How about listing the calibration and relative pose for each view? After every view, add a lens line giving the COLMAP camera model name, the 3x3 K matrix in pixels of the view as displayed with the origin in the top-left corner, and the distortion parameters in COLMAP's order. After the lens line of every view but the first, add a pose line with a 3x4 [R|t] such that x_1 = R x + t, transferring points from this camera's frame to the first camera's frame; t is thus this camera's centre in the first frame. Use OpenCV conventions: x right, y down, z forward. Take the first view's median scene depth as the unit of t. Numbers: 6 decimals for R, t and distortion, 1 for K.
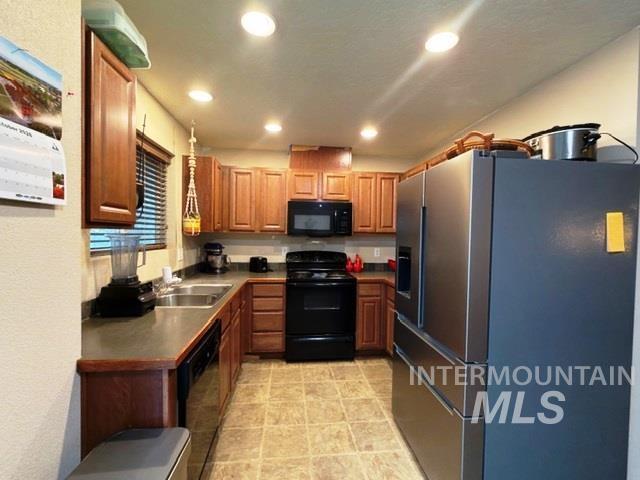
lens RADIAL K [[290.0, 0, 320.0], [0, 290.0, 240.0], [0, 0, 1]] dist [0.024684, -0.000048]
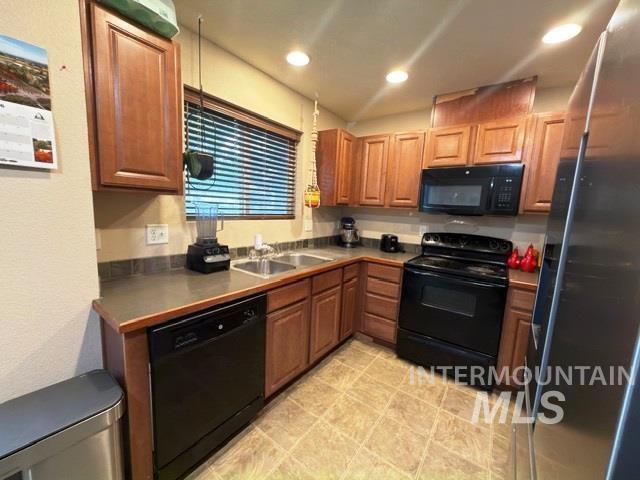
lens RADIAL K [[255.1, 0, 320.0], [0, 255.1, 240.0], [0, 0, 1]] dist [0.000372, -0.000140]
pose [[0.741393, 0.104517, -0.662882, 0.198896], [-0.047822, 0.993514, 0.103163, 0.002688], [0.669365, -0.044784, 0.741583, 0.312689]]
